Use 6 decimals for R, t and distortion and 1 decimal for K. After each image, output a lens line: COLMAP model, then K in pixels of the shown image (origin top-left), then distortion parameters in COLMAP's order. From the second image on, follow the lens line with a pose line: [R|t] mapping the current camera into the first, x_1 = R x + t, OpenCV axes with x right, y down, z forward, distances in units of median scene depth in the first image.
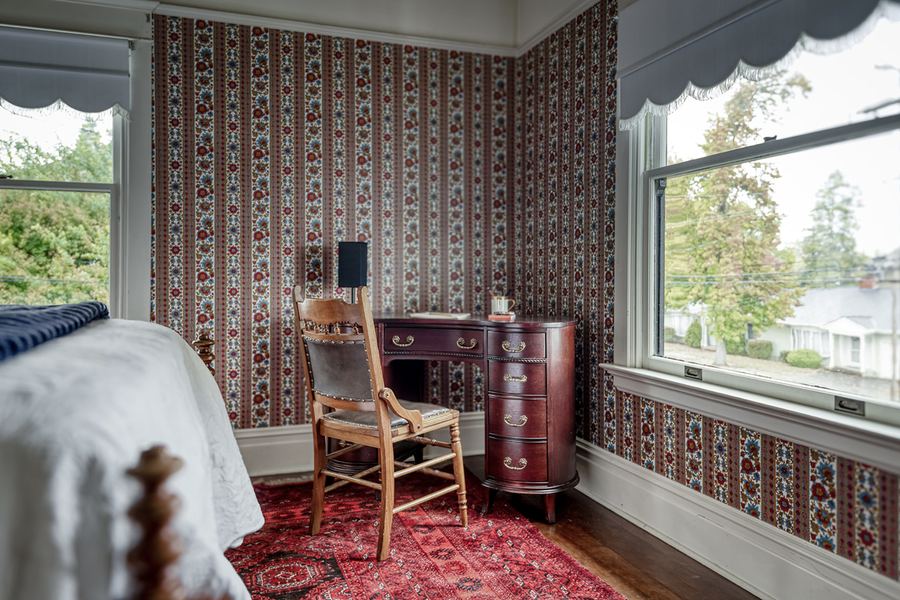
lens RADIAL K [[639.9, 0, 419.8], [0, 639.9, 273.7], [0, 0, 1]] dist [0.034938, -0.001937]
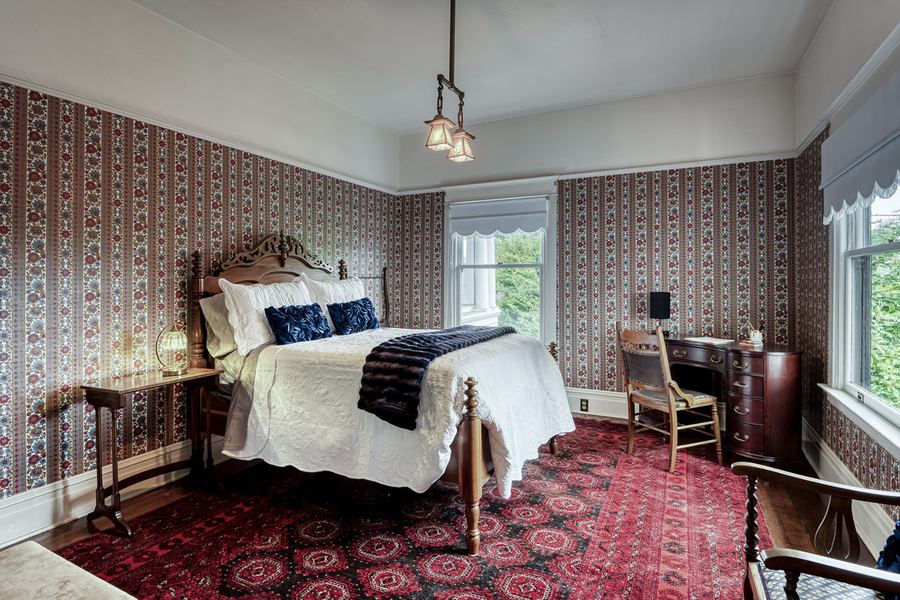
lens RADIAL K [[458.1, 0, 447.2], [0, 458.1, 281.0], [0, 0, 1]] dist [-0.014214, -0.001444]
pose [[0.704812, -0.003268, -0.709387, 0.368201], [0.002625, 0.999995, -0.001999, -0.079802], [0.709389, -0.000453, 0.704817, -0.271842]]
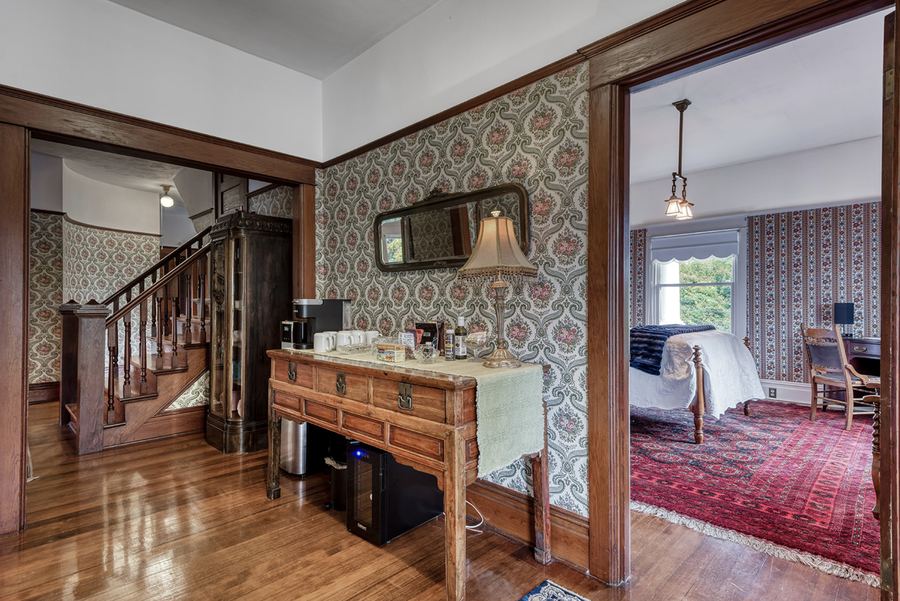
lens RADIAL K [[438.8, 0, 441.5], [0, 438.8, 298.2], [0, 0, 1]] dist [-0.002078, -0.004322]
pose [[0.416210, -0.009215, -0.909222, 0.685974], [-0.003472, 0.999925, -0.011723, -0.044567], [0.909262, 0.008036, 0.416147, -0.872022]]
